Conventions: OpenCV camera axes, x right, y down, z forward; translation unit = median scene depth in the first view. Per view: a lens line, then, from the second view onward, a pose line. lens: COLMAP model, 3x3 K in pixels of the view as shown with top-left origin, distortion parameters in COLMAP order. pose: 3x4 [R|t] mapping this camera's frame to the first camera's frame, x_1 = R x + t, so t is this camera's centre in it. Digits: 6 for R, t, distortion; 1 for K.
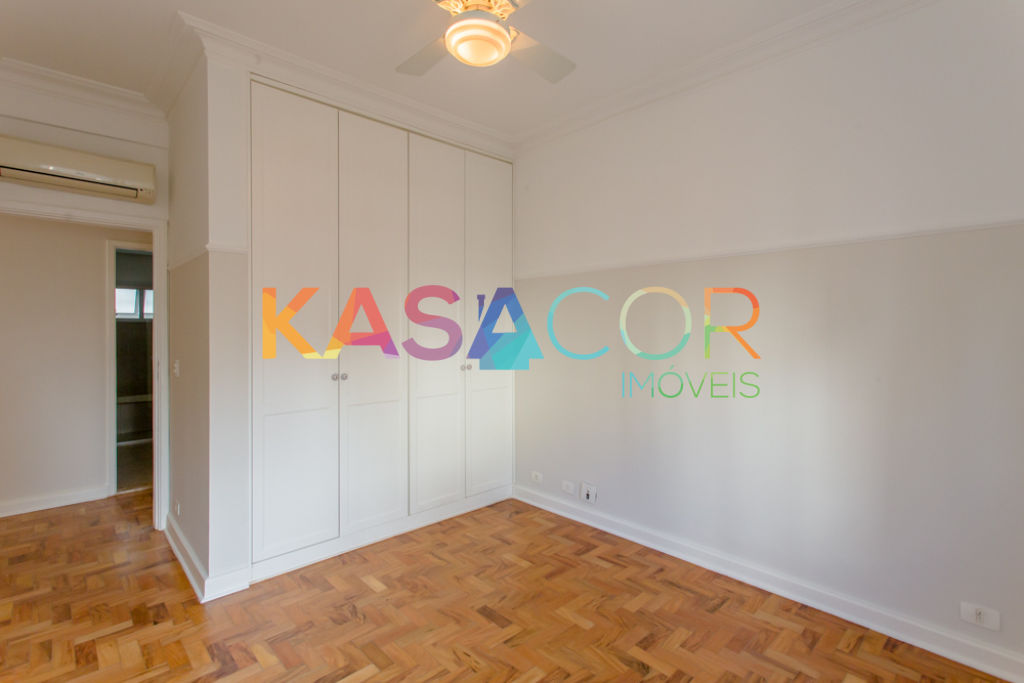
lens RADIAL K [[495.1, 0, 504.4], [0, 495.1, 337.4], [0, 0, 1]] dist [0.001768, -0.000441]
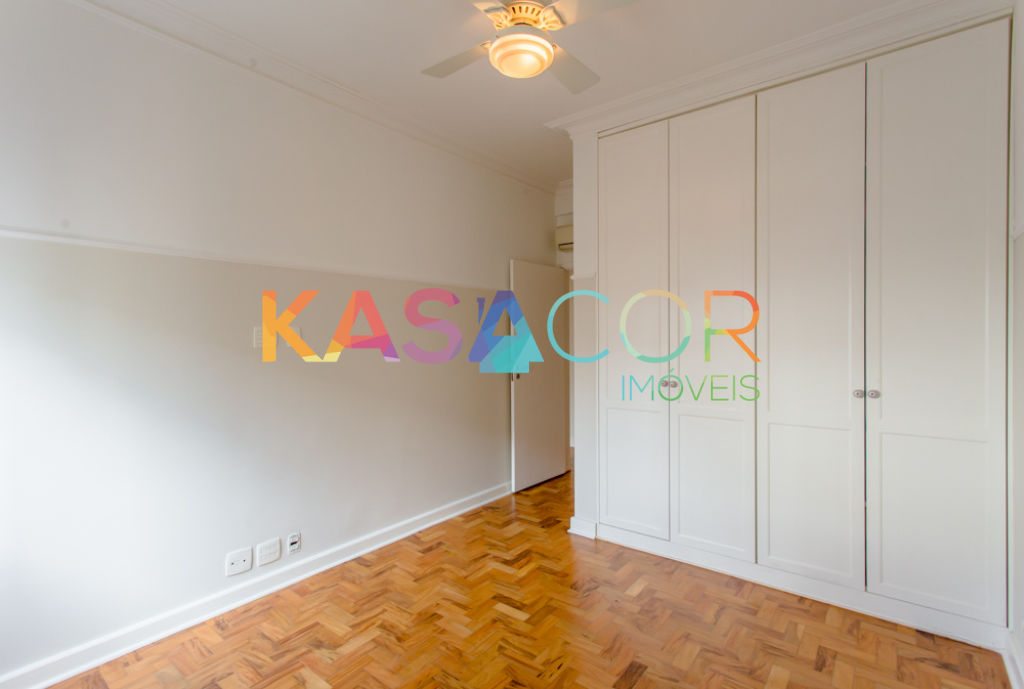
lens RADIAL K [[495.1, 0, 506.6], [0, 495.1, 340.4], [0, 0, 1]] dist [0.001768, -0.000441]
pose [[0.115232, 0.006765, -0.993316, 0.694083], [-0.007481, 0.999954, 0.005942, -0.010900], [0.993310, 0.006746, 0.115277, 0.606938]]
